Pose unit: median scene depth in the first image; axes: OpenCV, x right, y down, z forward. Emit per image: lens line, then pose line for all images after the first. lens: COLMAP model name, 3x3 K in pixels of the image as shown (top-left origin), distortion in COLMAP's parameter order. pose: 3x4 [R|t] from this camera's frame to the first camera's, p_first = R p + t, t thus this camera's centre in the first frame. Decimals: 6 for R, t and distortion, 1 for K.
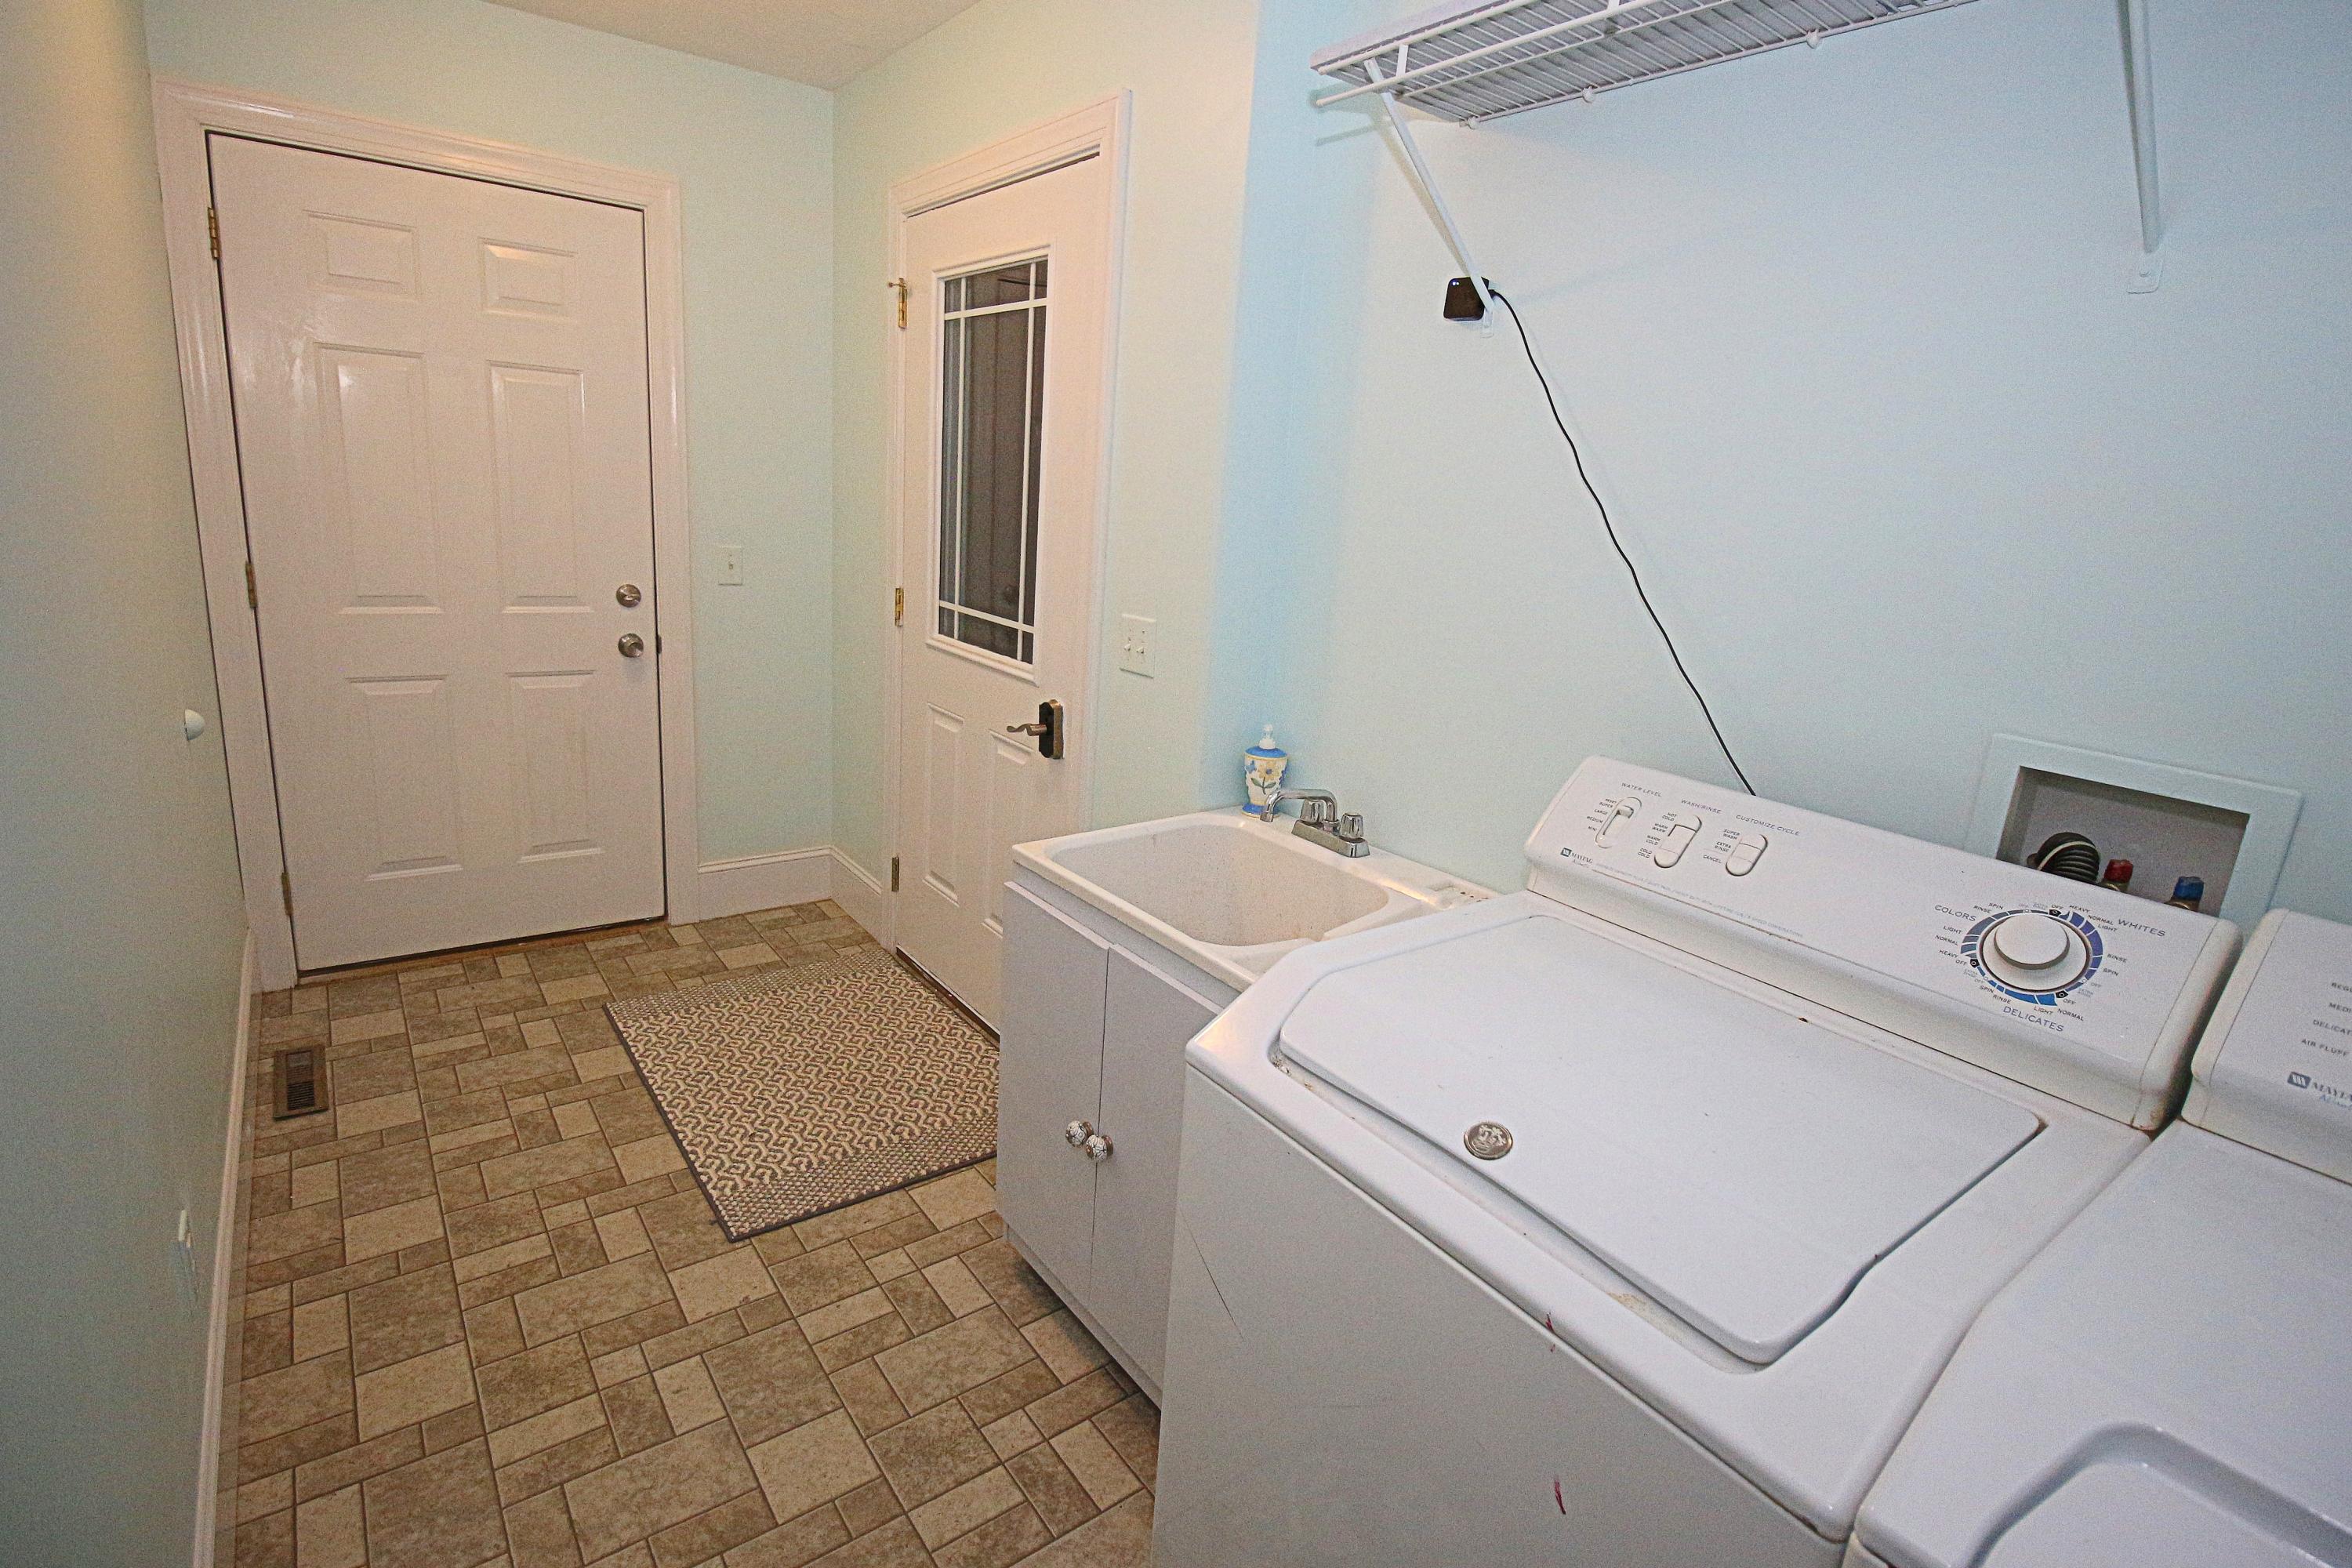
lens RADIAL K [[1142.1, 0, 1181.5], [0, 1142.1, 762.9], [0, 0, 1]] dist [0.018038, -0.017640]
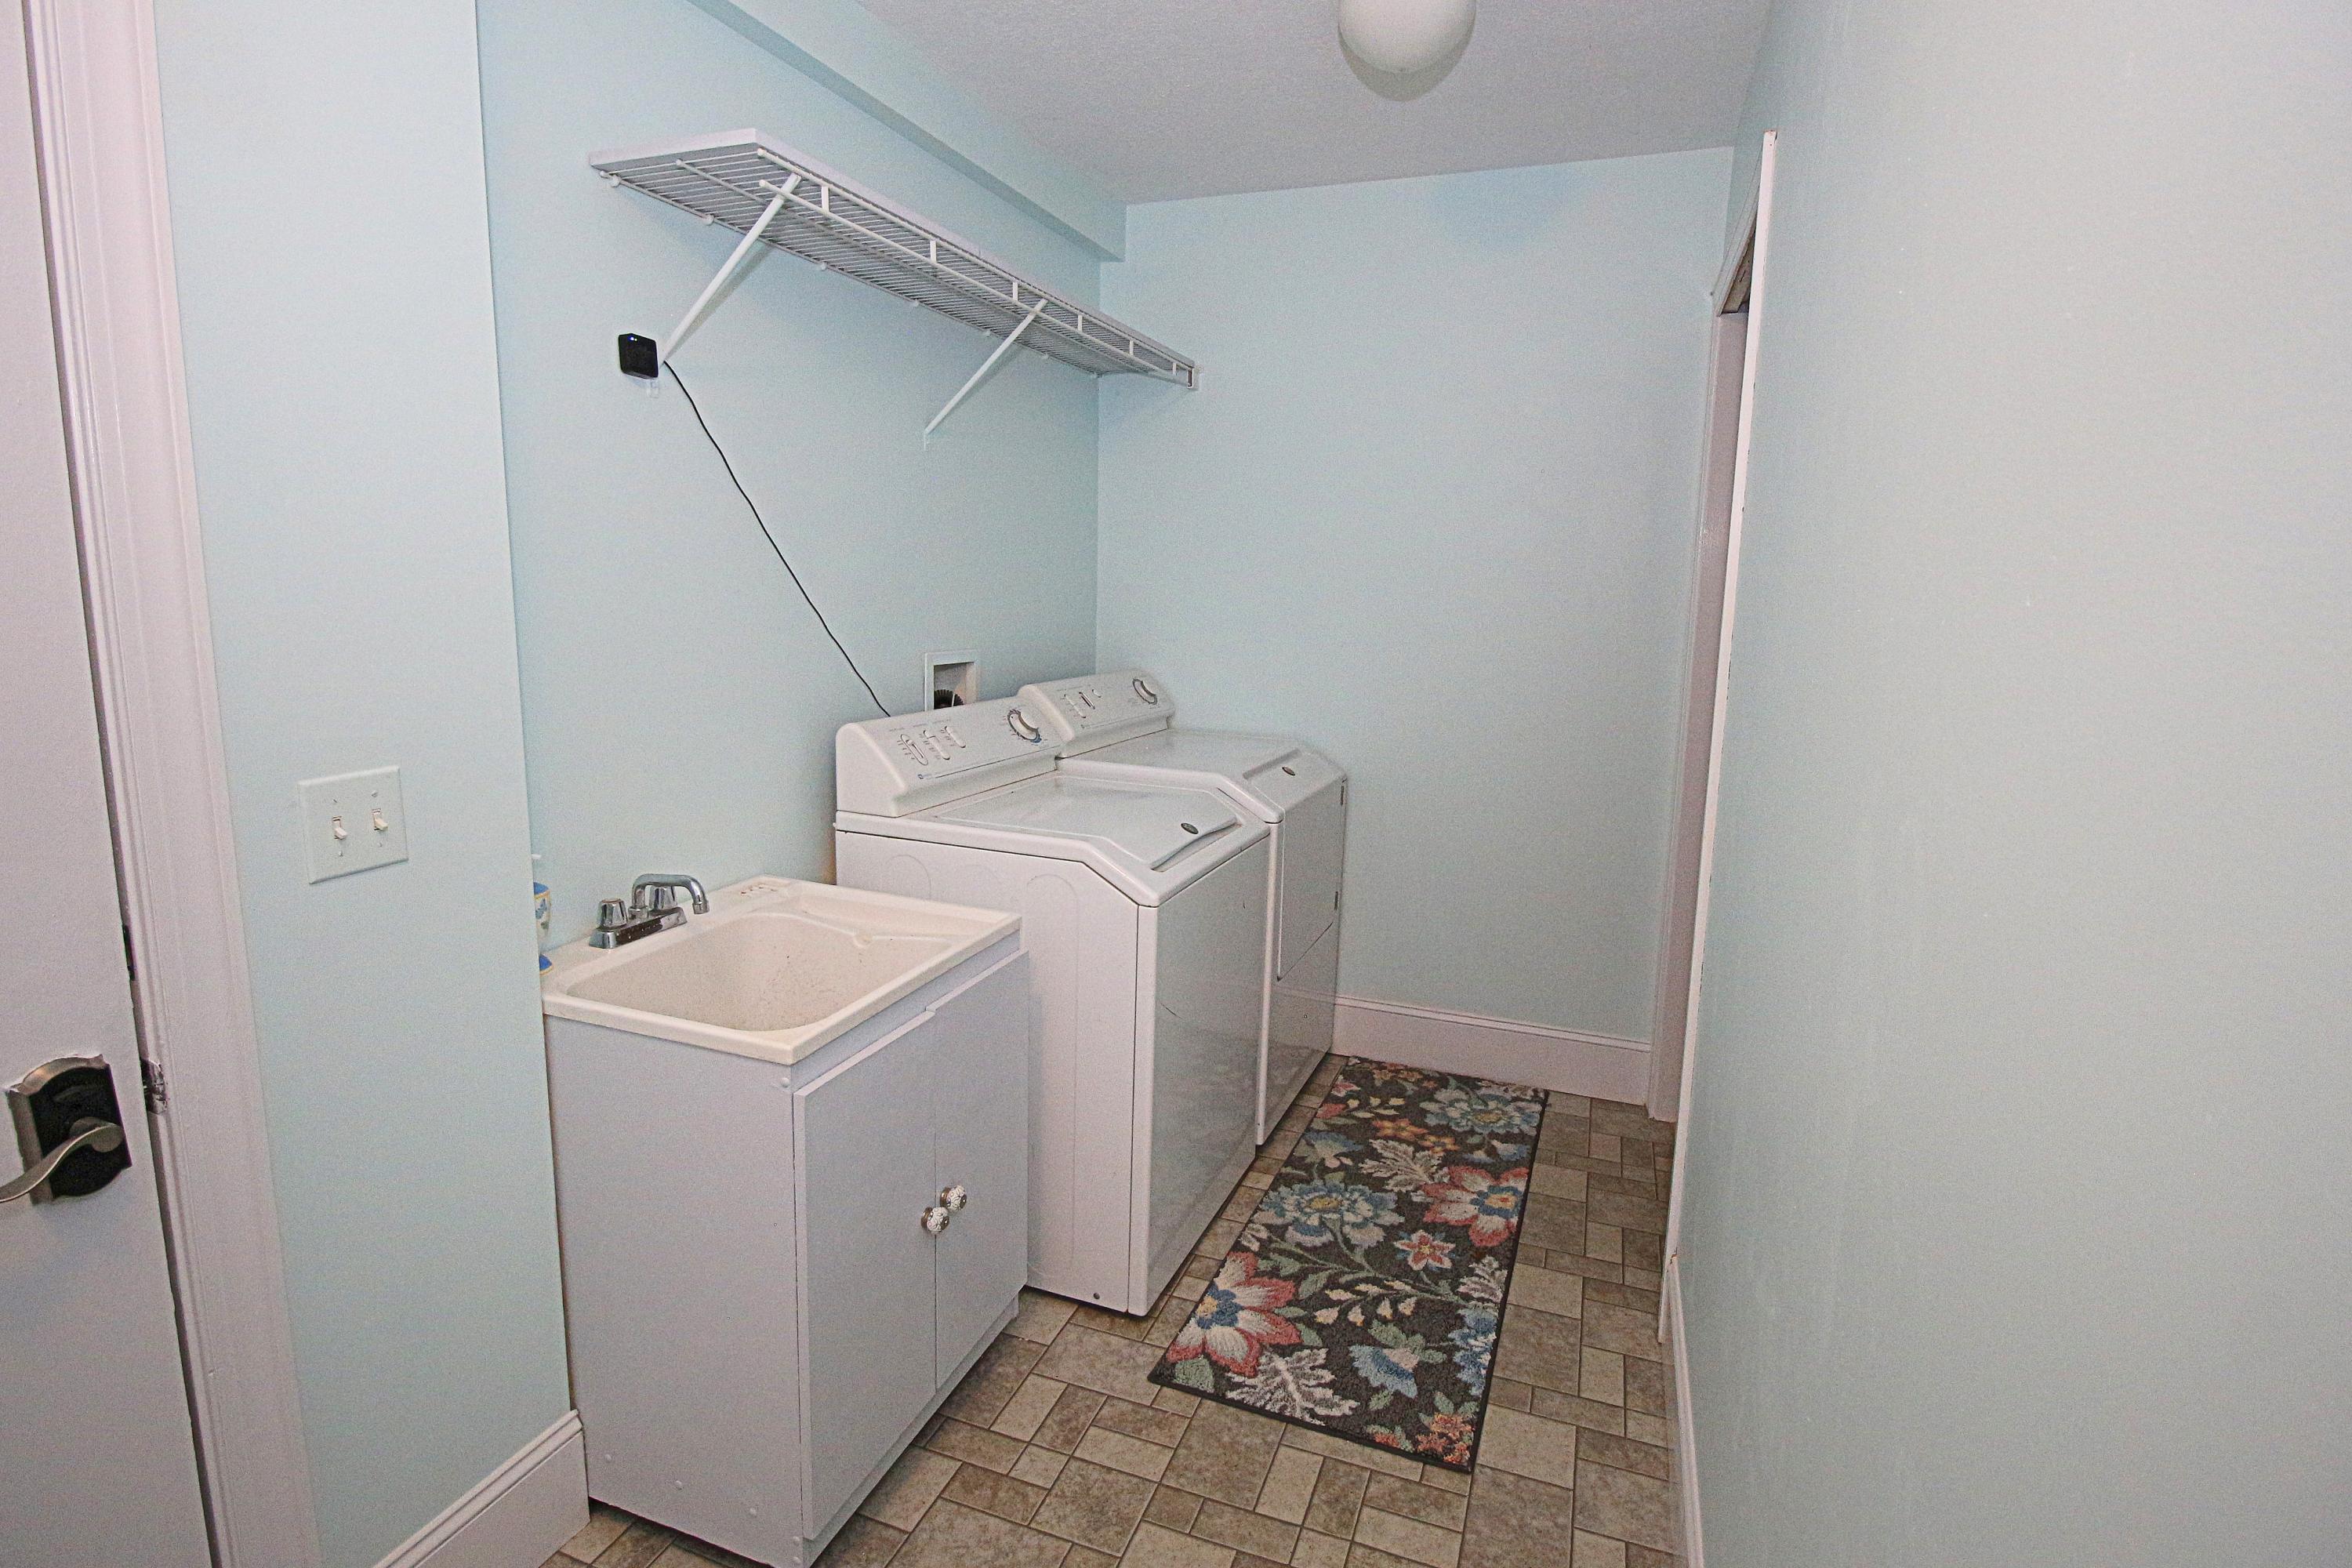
lens RADIAL K [[1095.1, 0, 1183.4], [0, 1095.1, 755.2], [0, 0, 1]] dist [0.003198, -0.014252]
pose [[-0.526696, -0.211669, 0.823279, -1.015208], [0.147841, 0.930932, 0.333930, -0.371436], [-0.837099, 0.297594, -0.459024, 1.304462]]
